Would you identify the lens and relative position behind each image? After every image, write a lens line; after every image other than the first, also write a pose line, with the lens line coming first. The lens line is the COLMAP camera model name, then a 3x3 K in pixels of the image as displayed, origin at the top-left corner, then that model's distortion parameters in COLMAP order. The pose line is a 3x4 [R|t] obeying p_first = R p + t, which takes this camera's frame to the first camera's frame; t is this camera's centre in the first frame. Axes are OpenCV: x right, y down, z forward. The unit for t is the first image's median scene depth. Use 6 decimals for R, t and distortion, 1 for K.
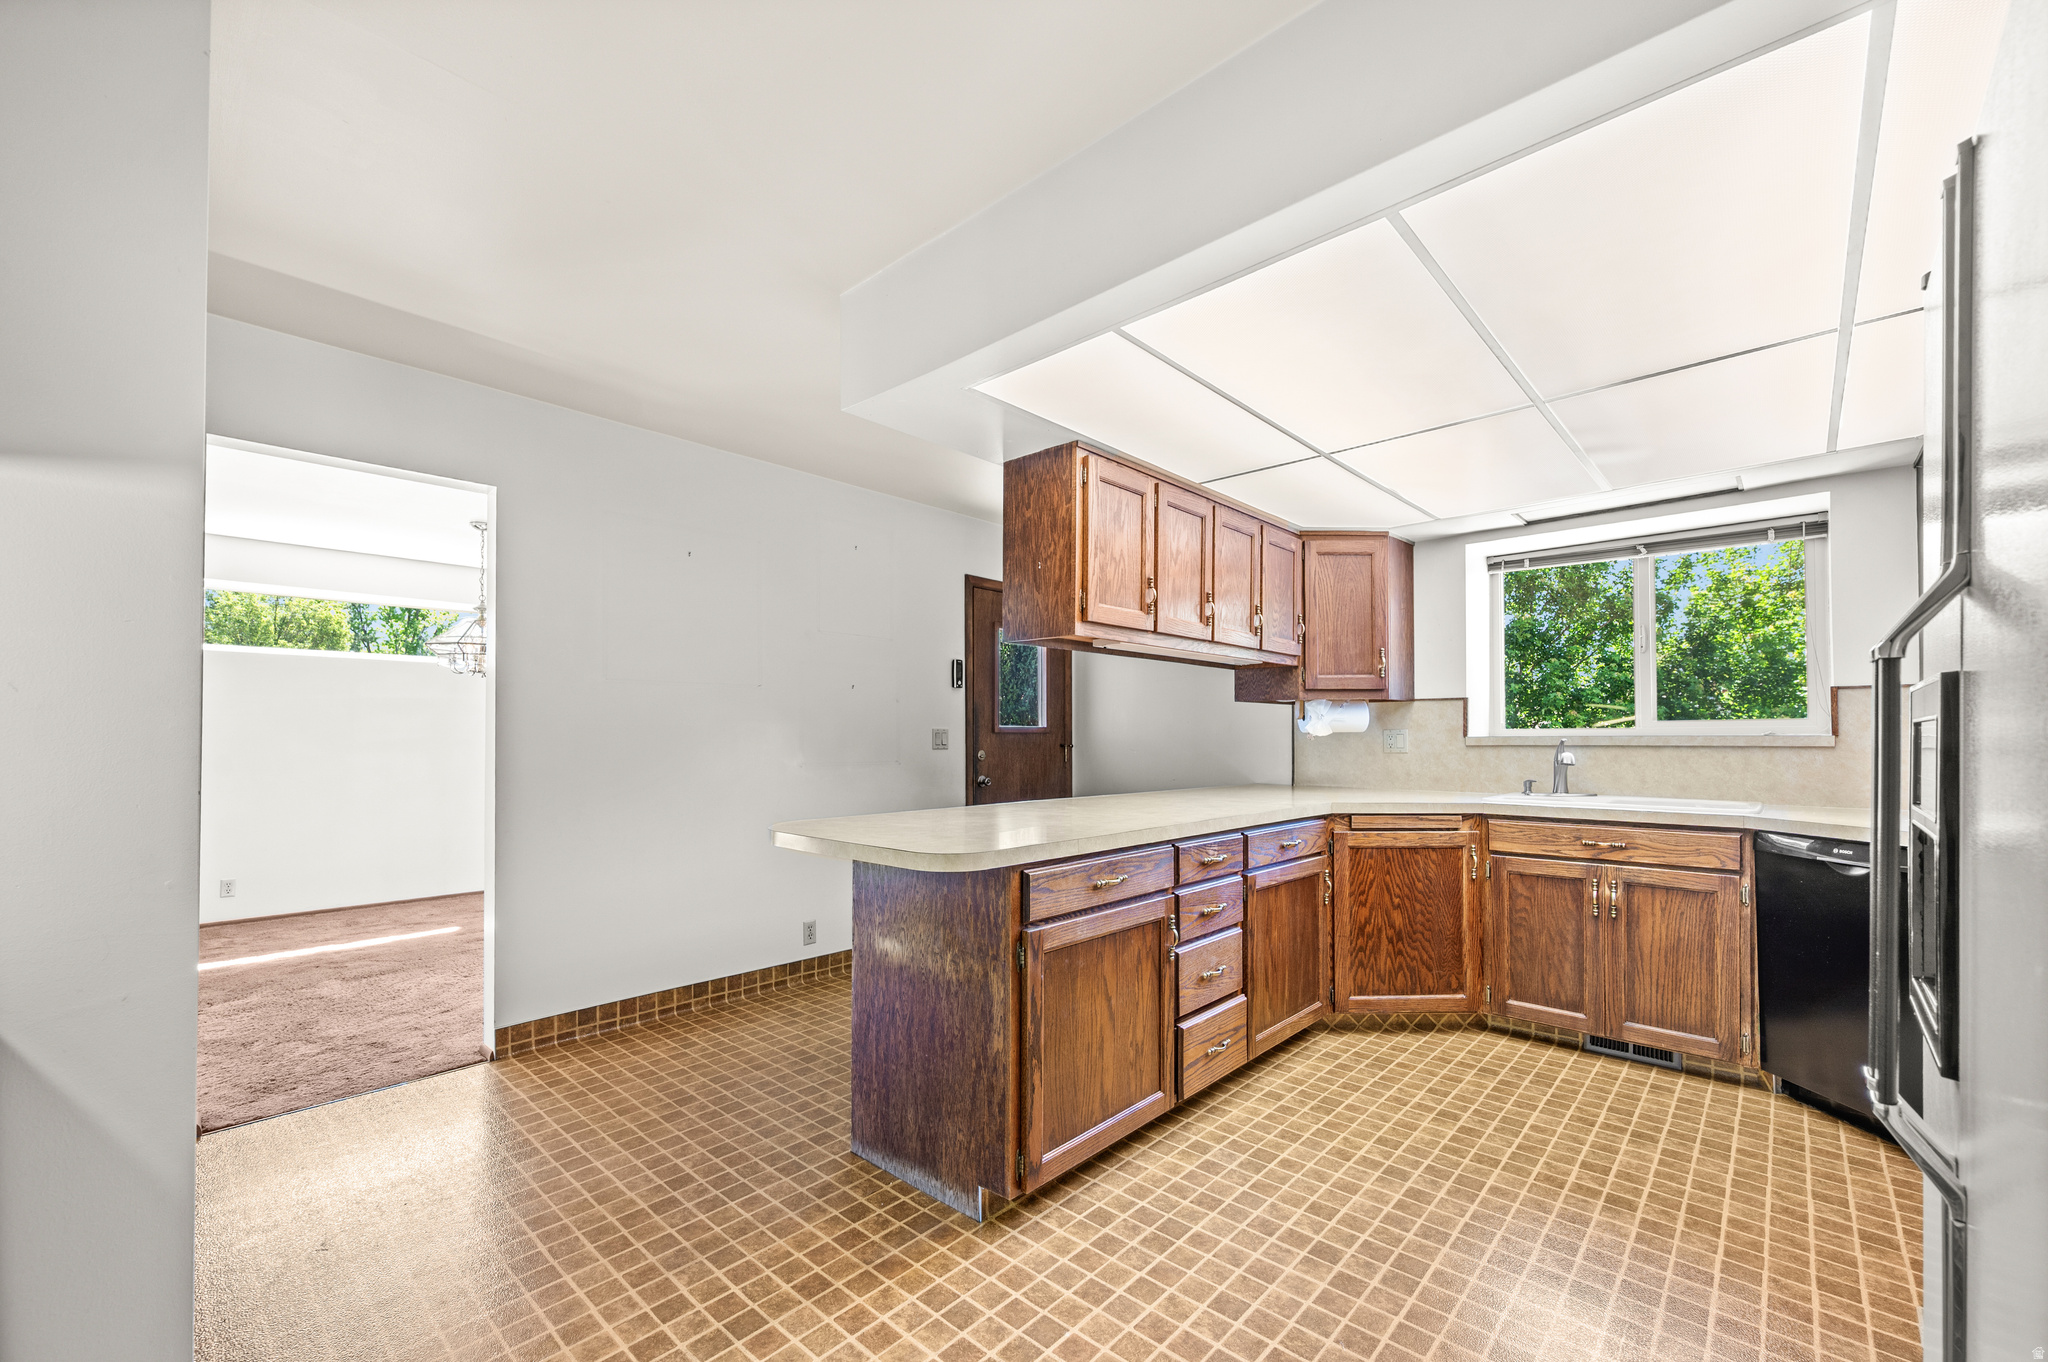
lens RADIAL K [[831.0, 0, 1024.5], [0, 831.0, 730.1], [0, 0, 1]] dist [-0.000202, -0.000031]
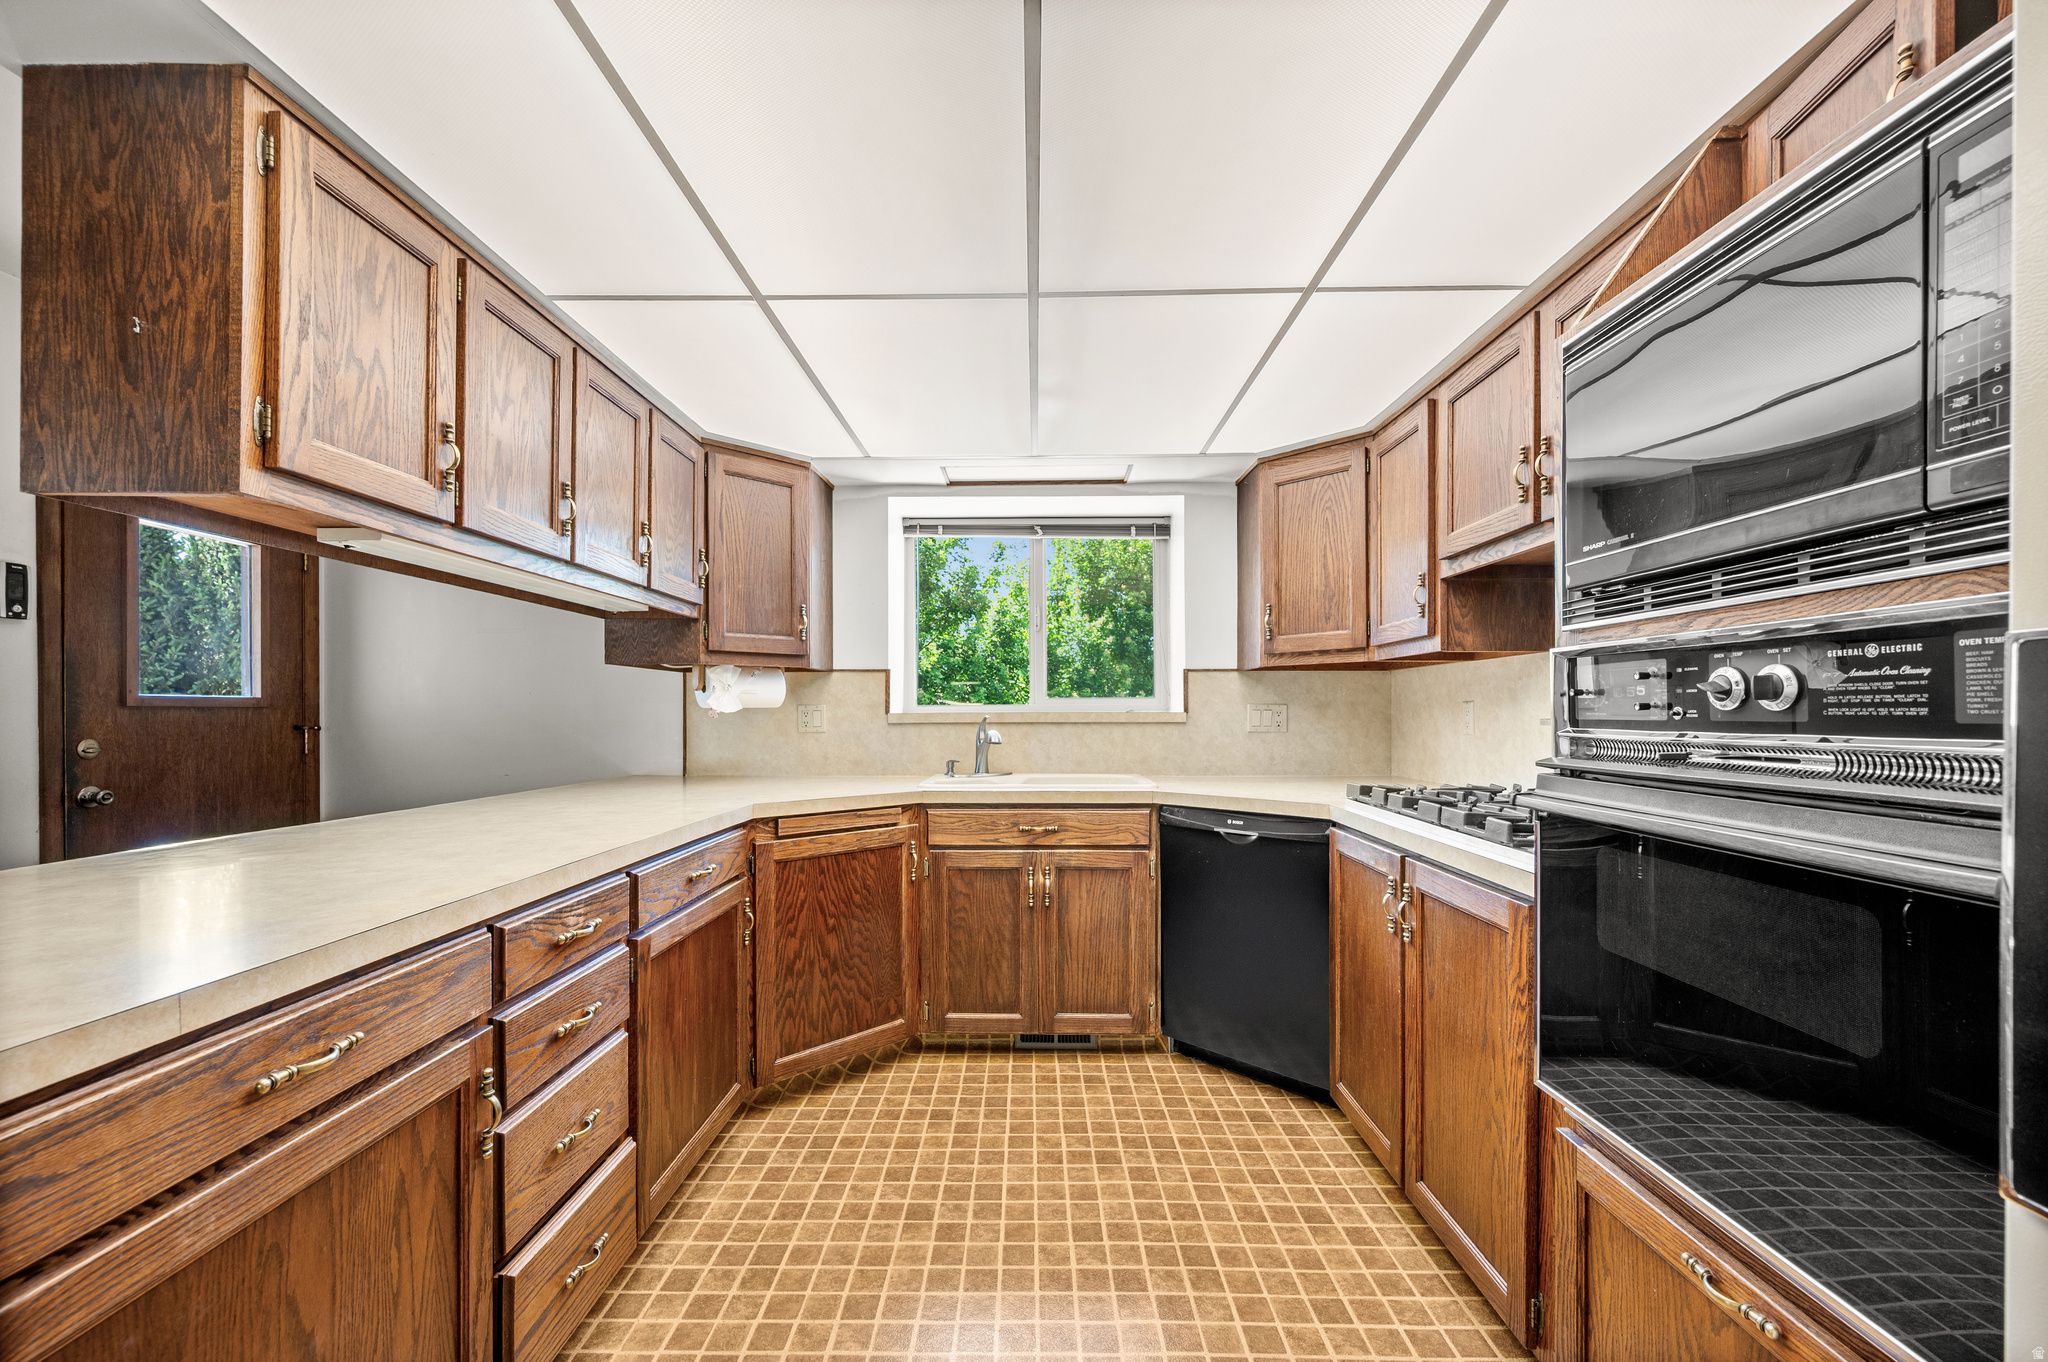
lens RADIAL K [[816.7, 0, 1025.9], [0, 816.7, 713.6], [0, 0, 1]] dist [-0.001186, -0.000246]
pose [[0.740045, -0.001222, 0.672557, 0.065815], [-0.005253, 0.999957, 0.007597, 0.000838], [-0.672537, -0.009155, 0.740007, 0.315379]]
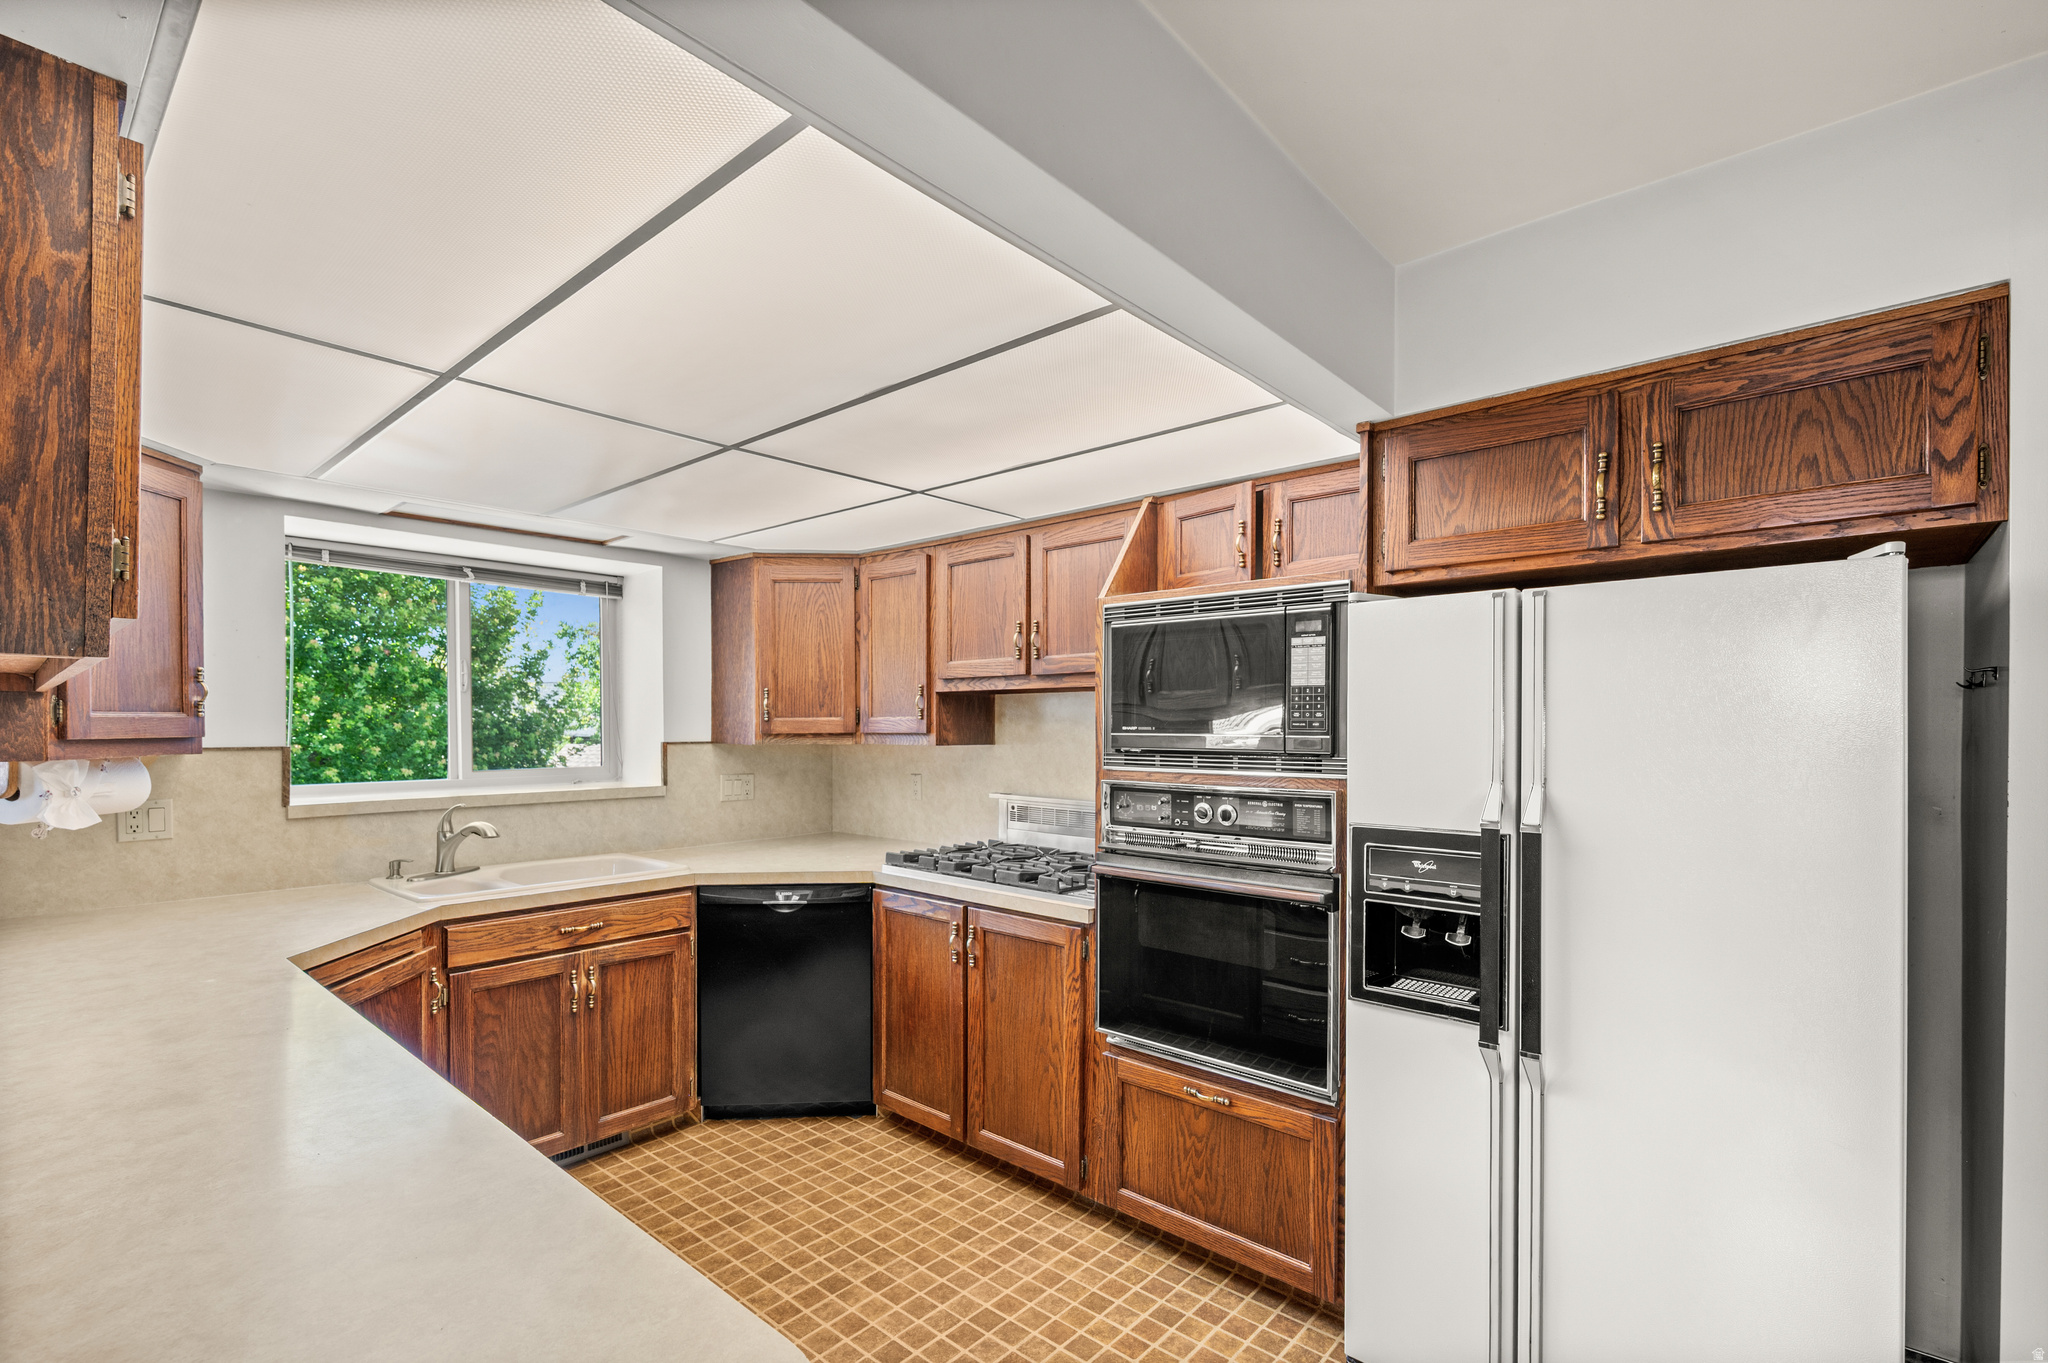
lens RADIAL K [[916.6, 0, 1022.9], [0, 916.6, 731.6], [0, 0, 1]] dist [-0.000259, -0.000140]
pose [[-0.029170, -0.006678, 0.999552, -0.269484], [-0.011426, 0.999915, 0.006347, -0.077757], [-0.999509, -0.011236, -0.029244, 0.537973]]
